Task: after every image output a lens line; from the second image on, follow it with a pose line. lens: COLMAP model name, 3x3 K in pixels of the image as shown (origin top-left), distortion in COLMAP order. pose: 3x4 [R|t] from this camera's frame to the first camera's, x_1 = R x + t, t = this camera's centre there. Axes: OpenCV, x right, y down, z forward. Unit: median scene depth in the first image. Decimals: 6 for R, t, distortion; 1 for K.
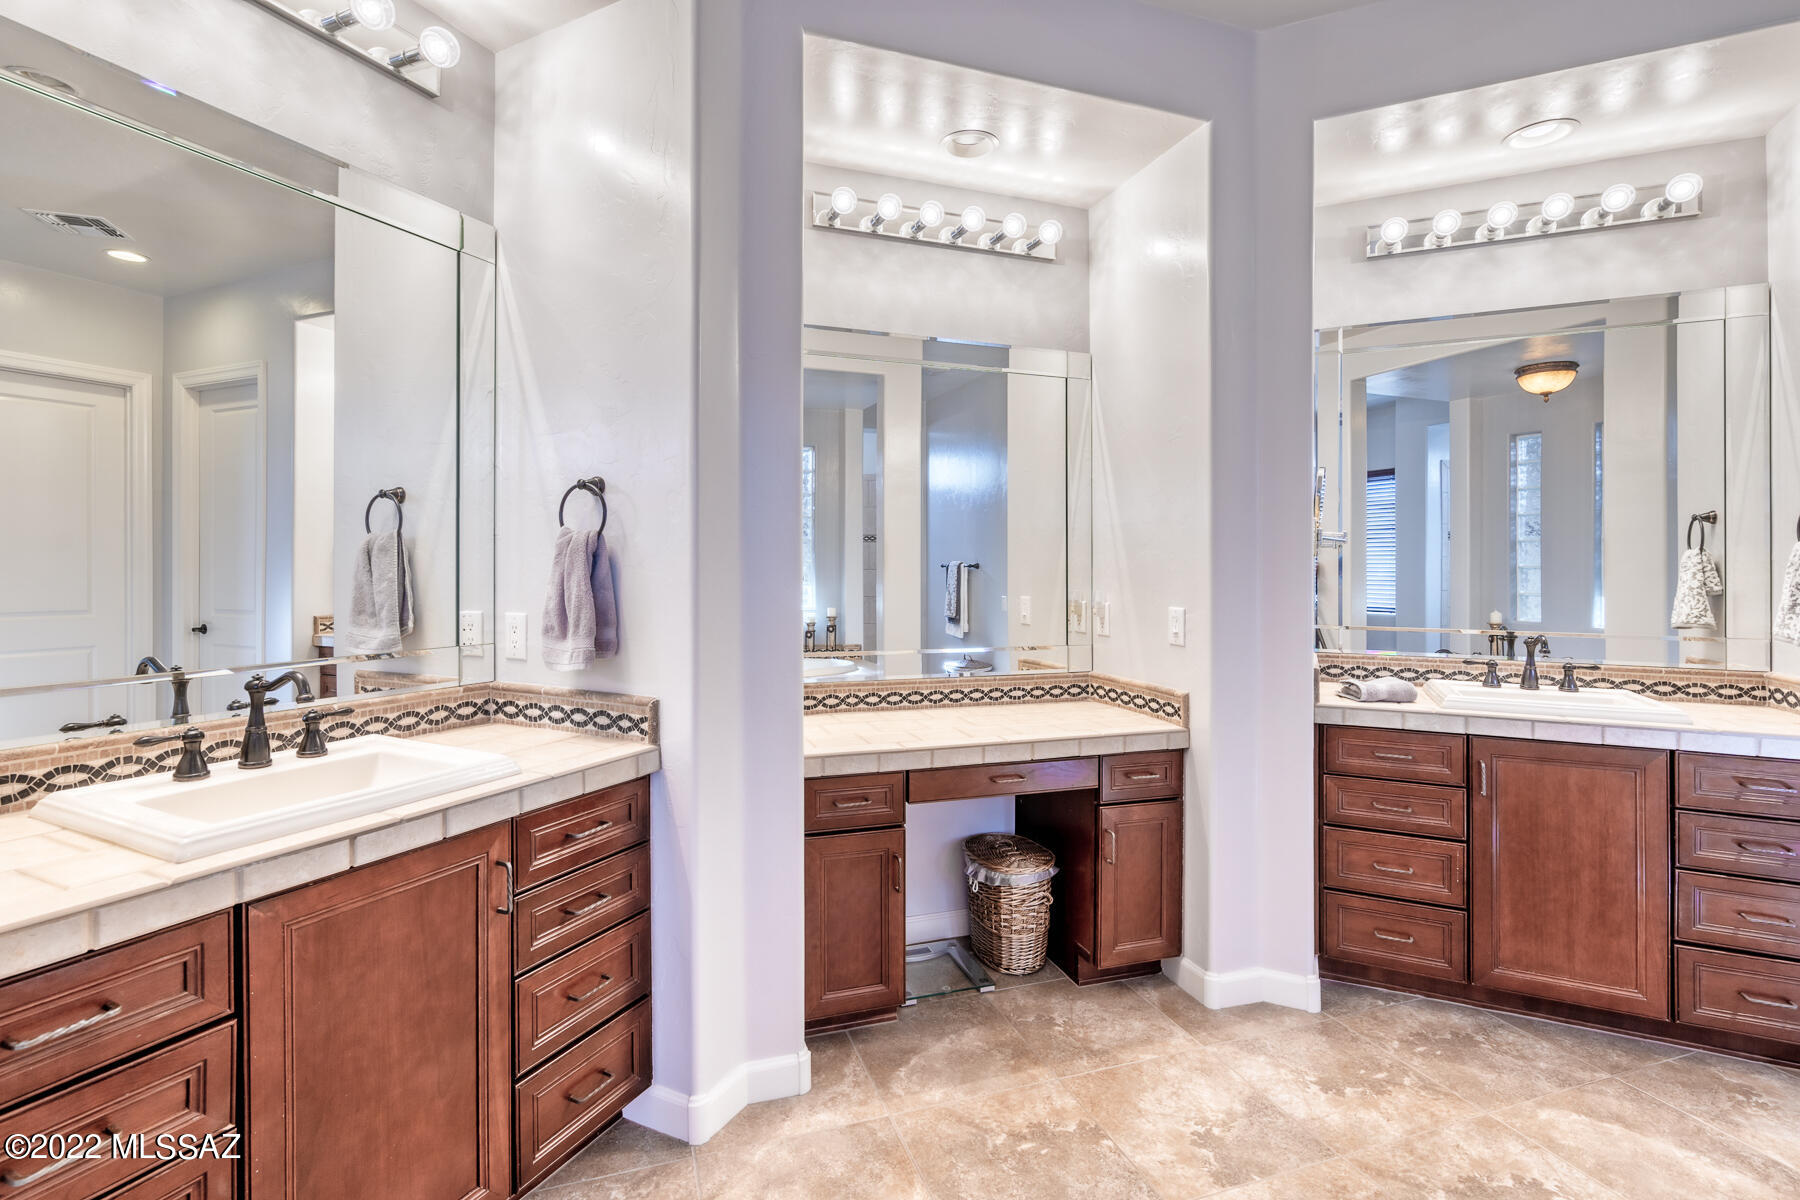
lens RADIAL K [[816.0, 0, 879.9], [0, 816.0, 557.0], [0, 0, 1]] dist [-0.007132, 0.003298]
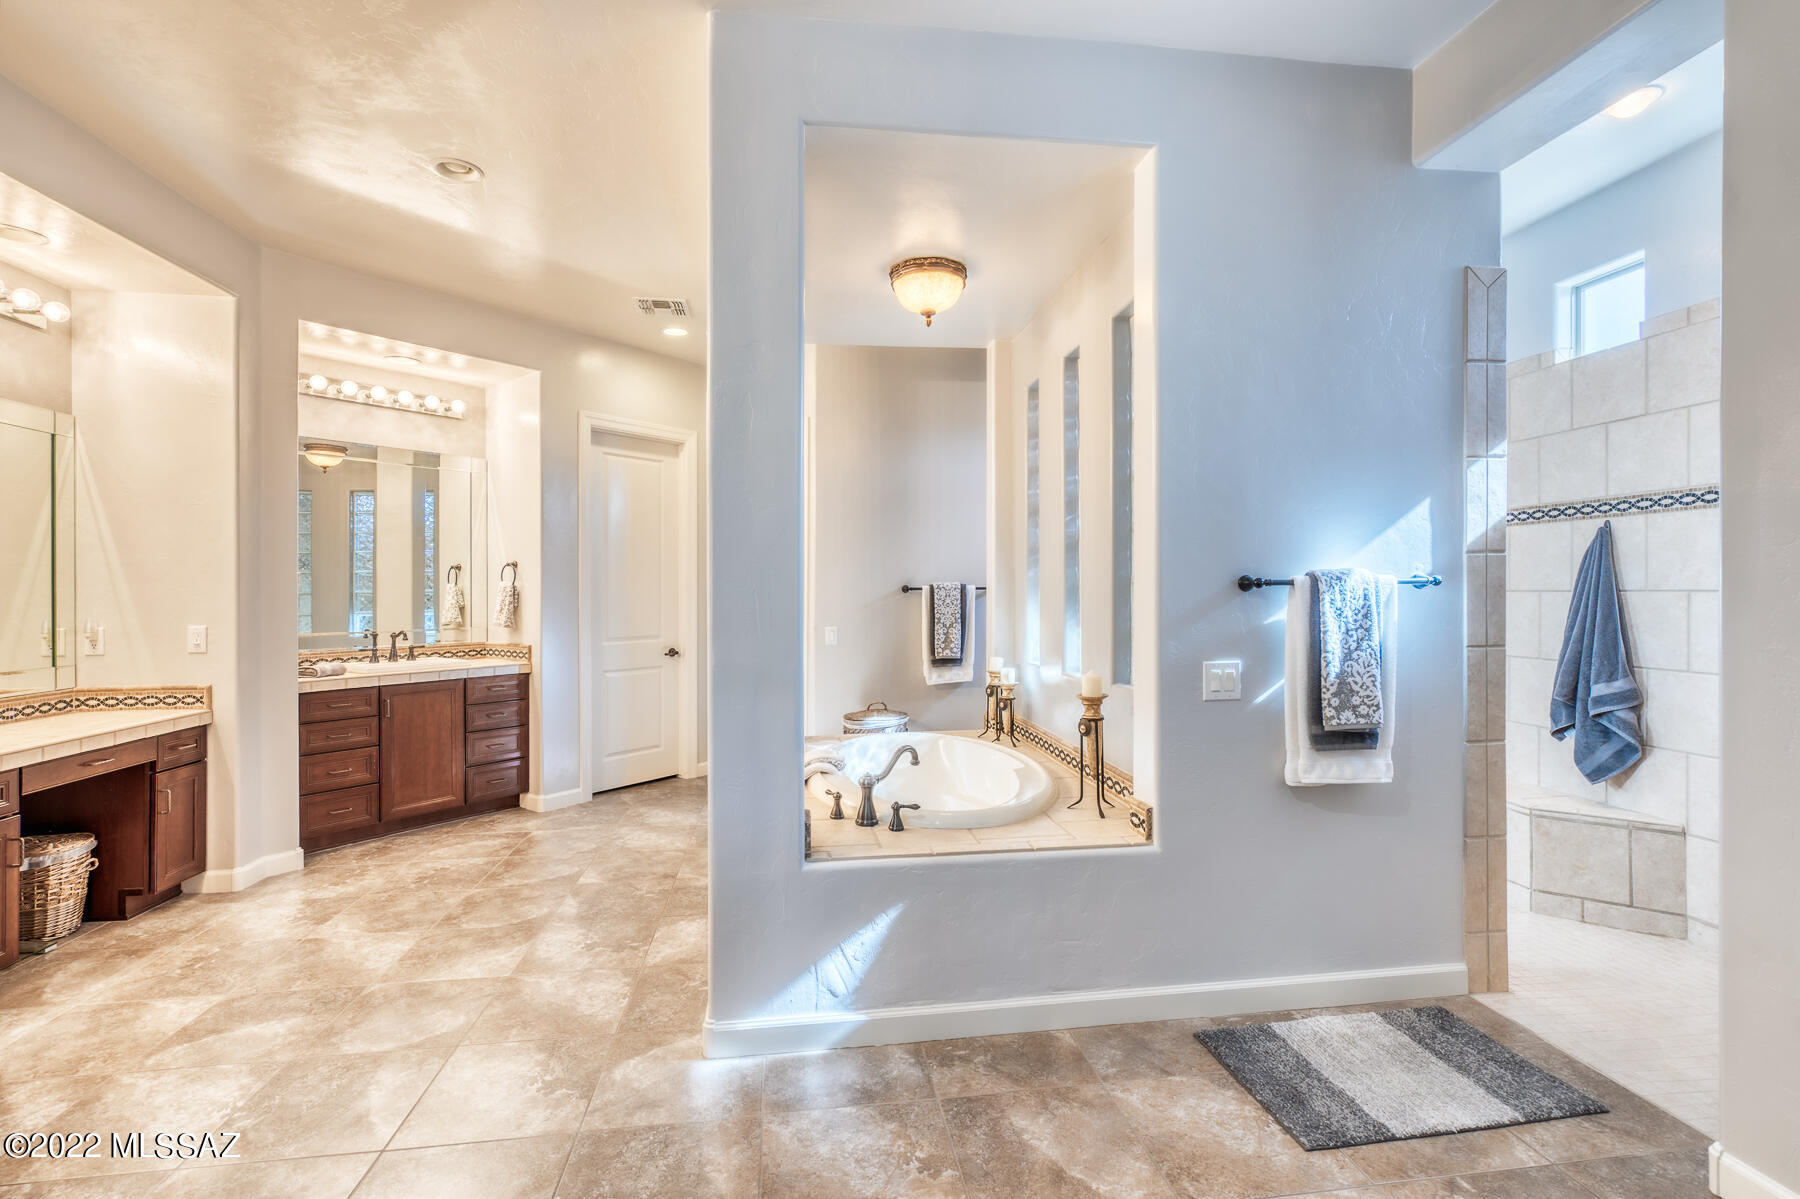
lens RADIAL K [[816.0, 0, 902.4], [0, 816.0, 592.1], [0, 0, 1]] dist [-0.007132, 0.003298]
pose [[0.175434, -0.009974, 0.984441, -0.812612], [-0.003317, 0.999937, 0.010723, -0.015547], [-0.984486, -0.005147, 0.175390, -0.445332]]
